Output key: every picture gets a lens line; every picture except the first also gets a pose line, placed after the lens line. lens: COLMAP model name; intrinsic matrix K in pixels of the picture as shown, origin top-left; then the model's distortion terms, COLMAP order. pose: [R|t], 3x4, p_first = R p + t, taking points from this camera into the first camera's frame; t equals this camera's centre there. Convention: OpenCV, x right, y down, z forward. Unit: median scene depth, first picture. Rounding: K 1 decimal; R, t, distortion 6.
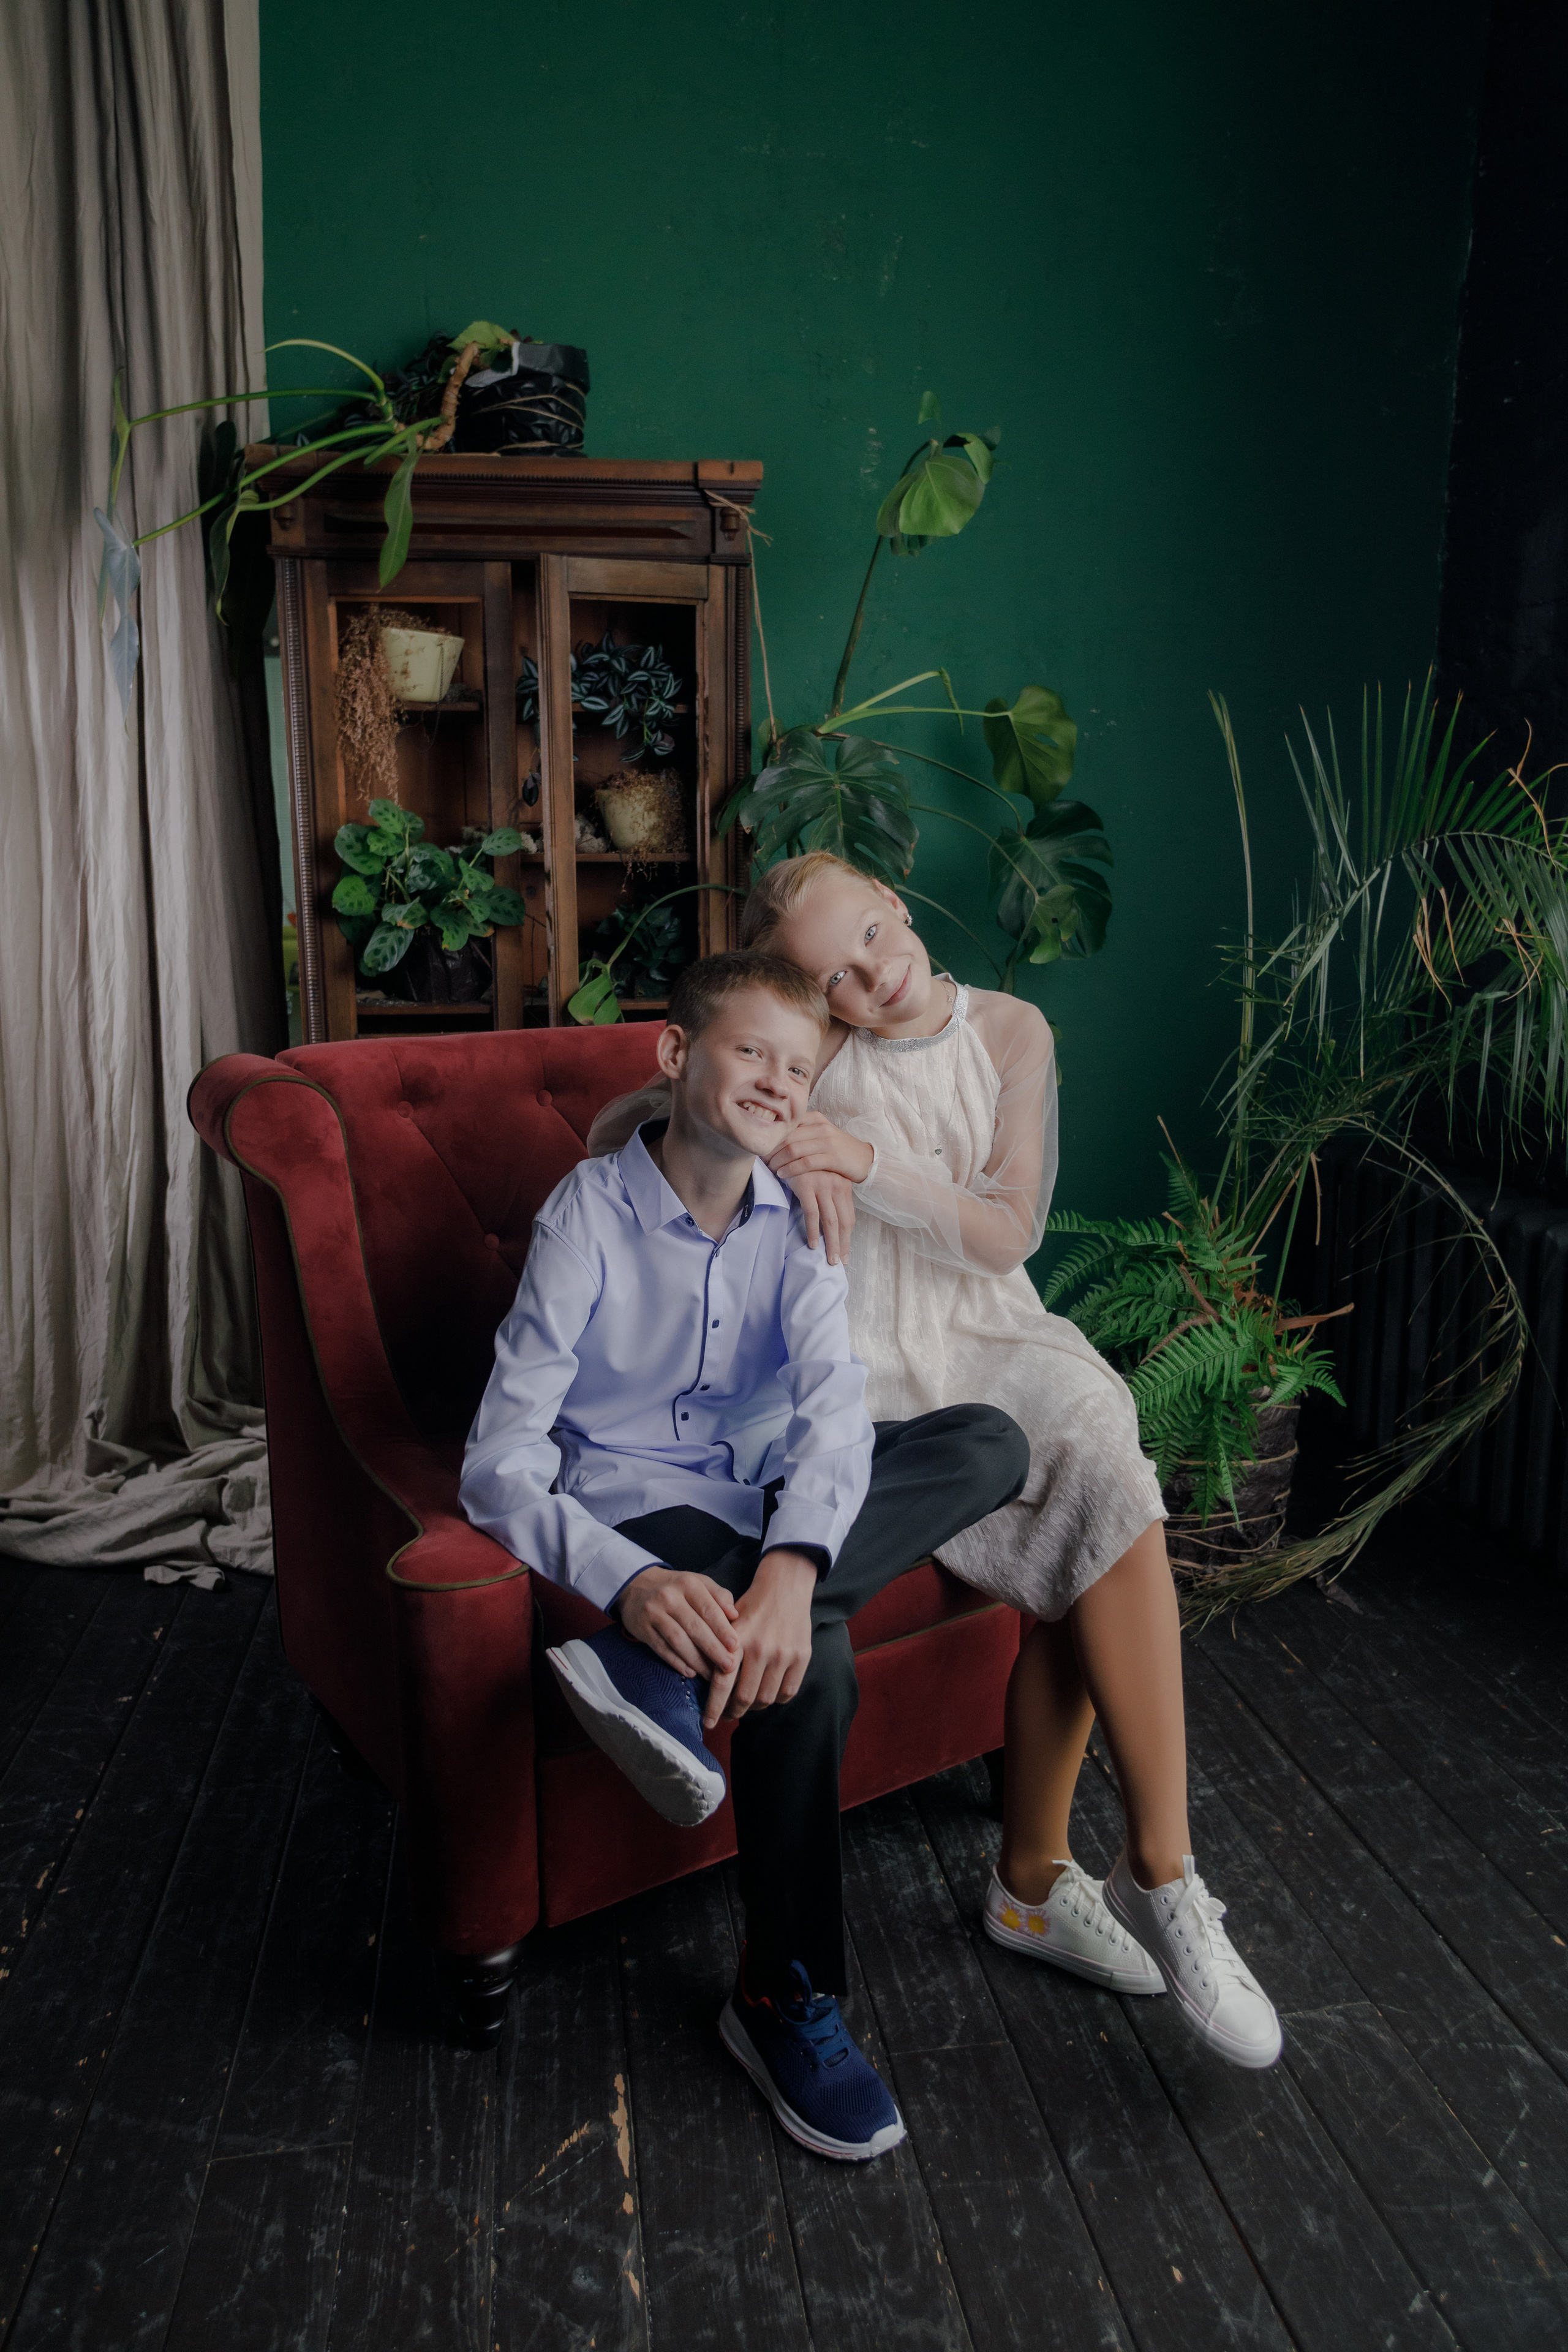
lens RADIAL K [[1638.1, 0, 768.1], [0, 1638.1, 1193.3], [0, 0, 1]] dist [-0.024280, 0.037734]
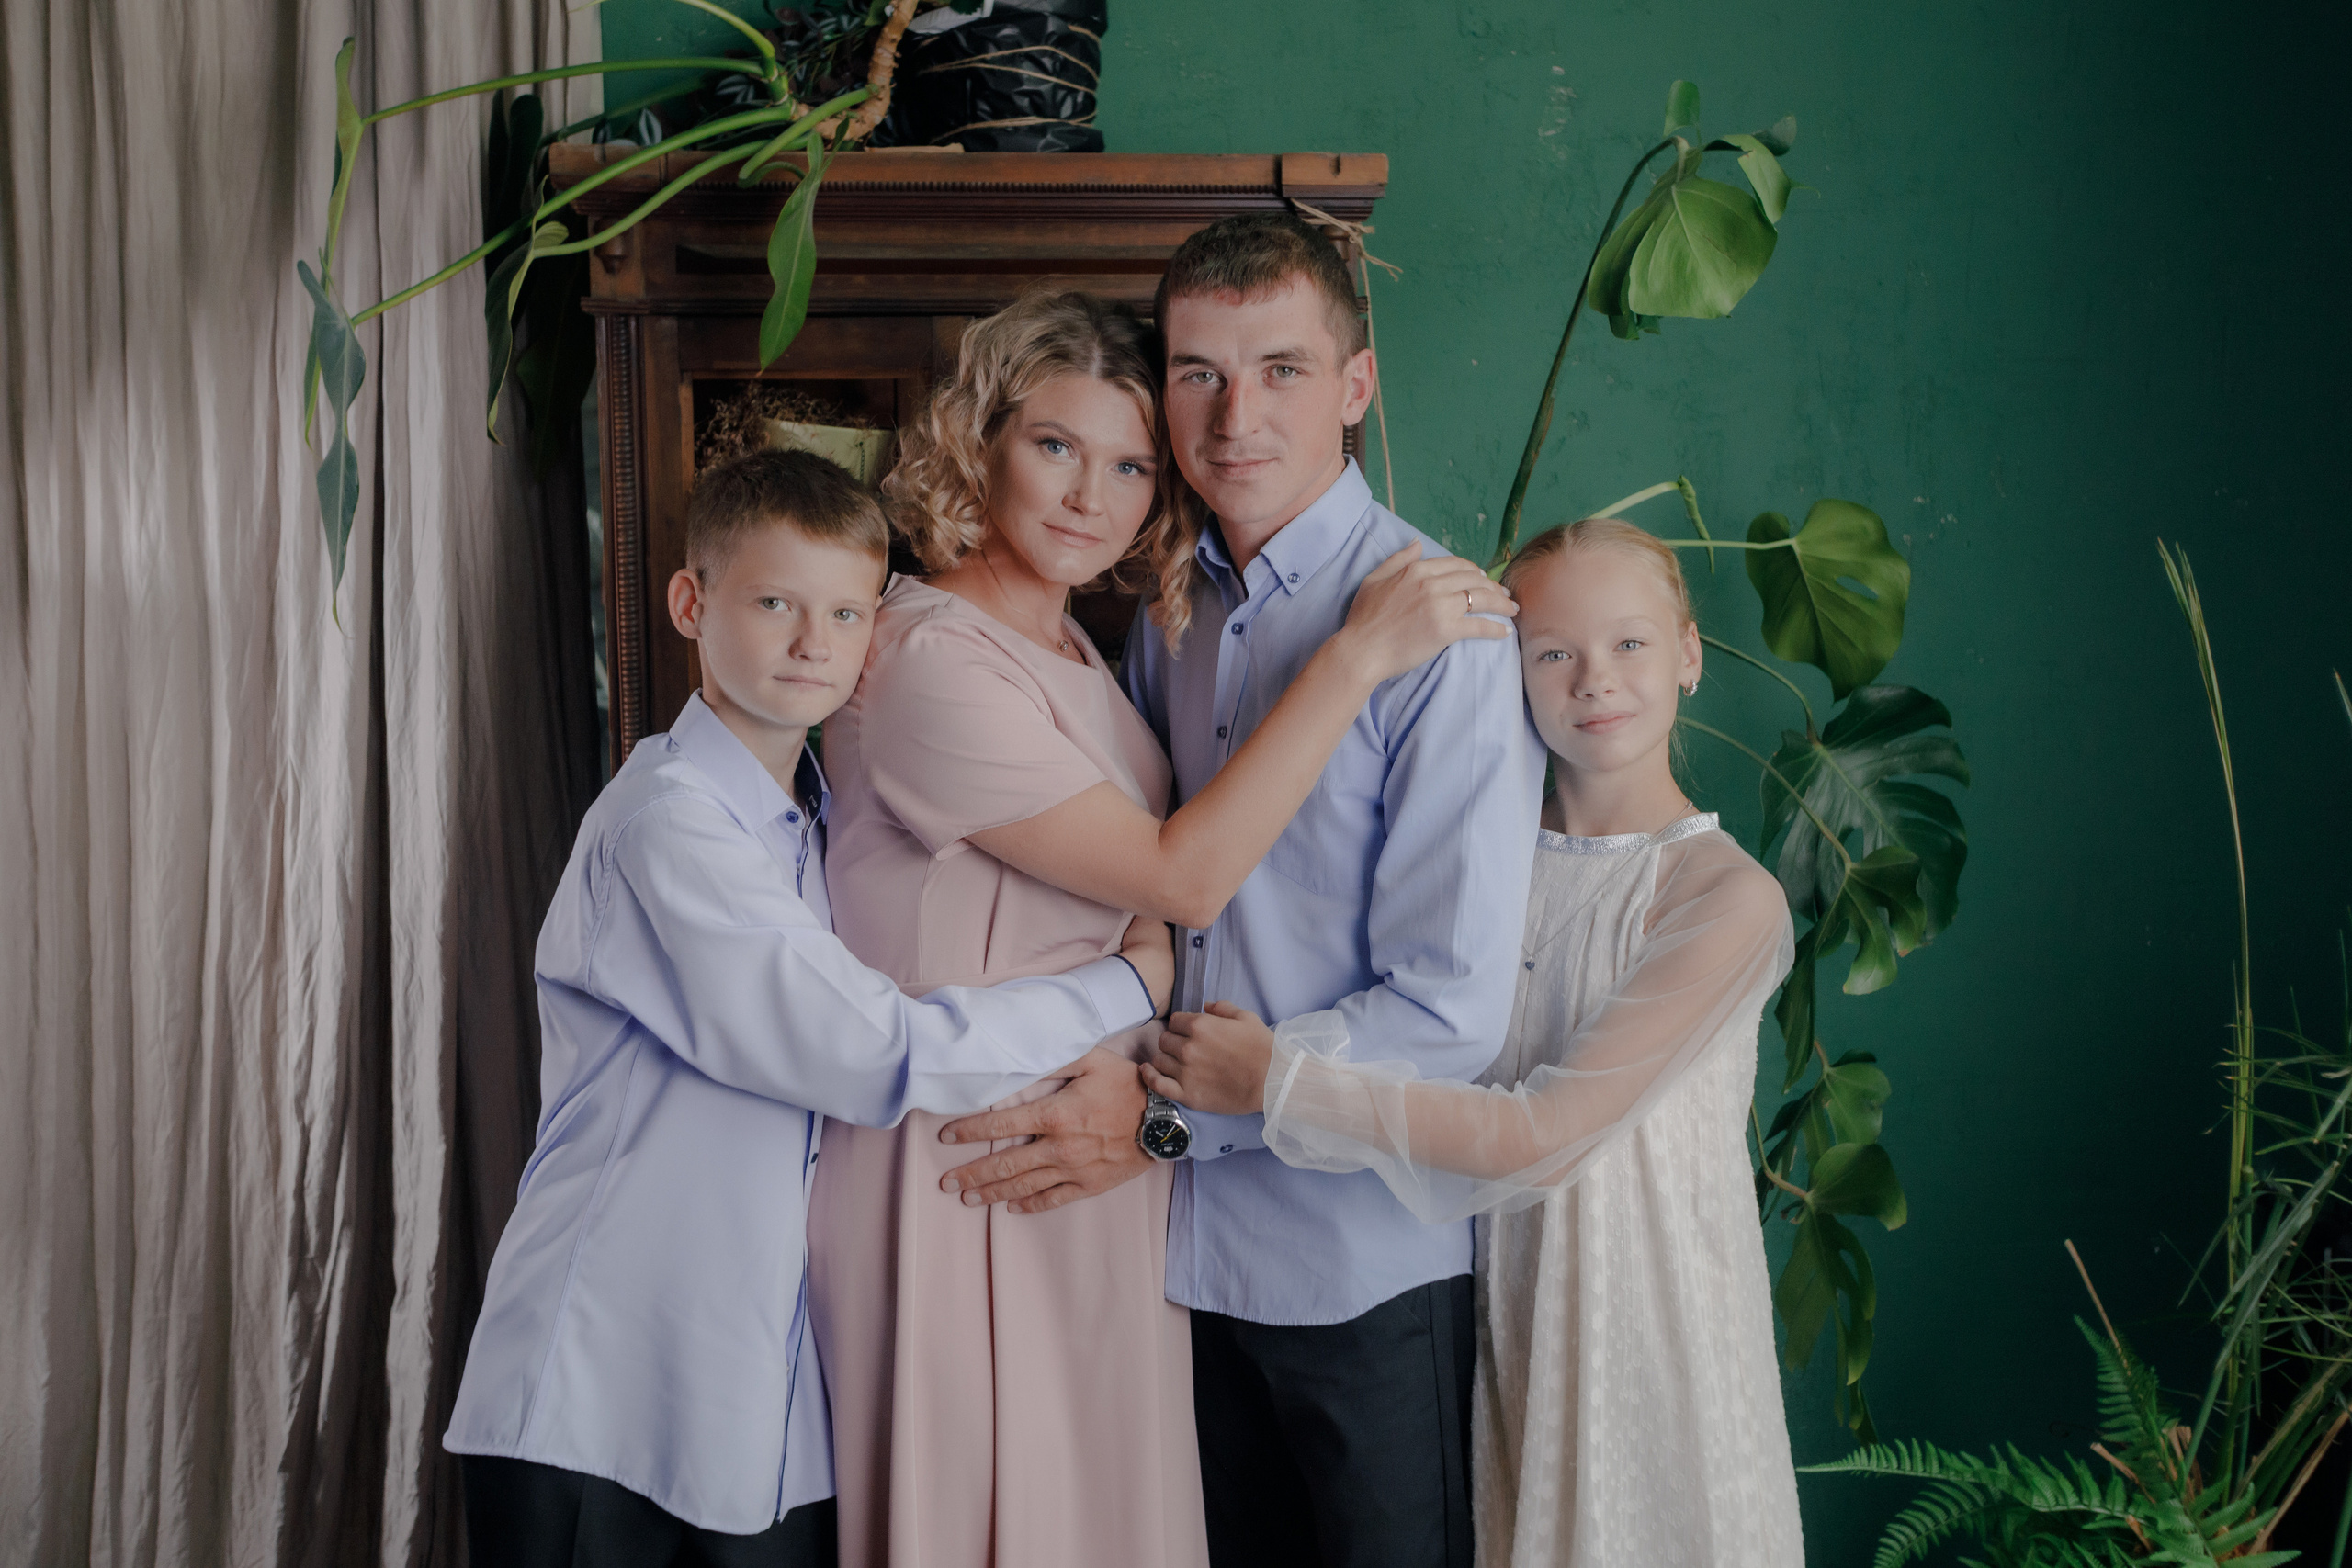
lens RADIAL K [[2211.1, 0, 1180.2], [0, 2211.1, 705.9], [0, 0, 1]] dist [0.051694, 0.000000]
pose [[0.997648, 0.008247, -0.068055, -0.022546], [-0.014289, 0.995948, -0.088784, -0.168141], [0.067047, 0.089547, 0.993723, 0.189052]]
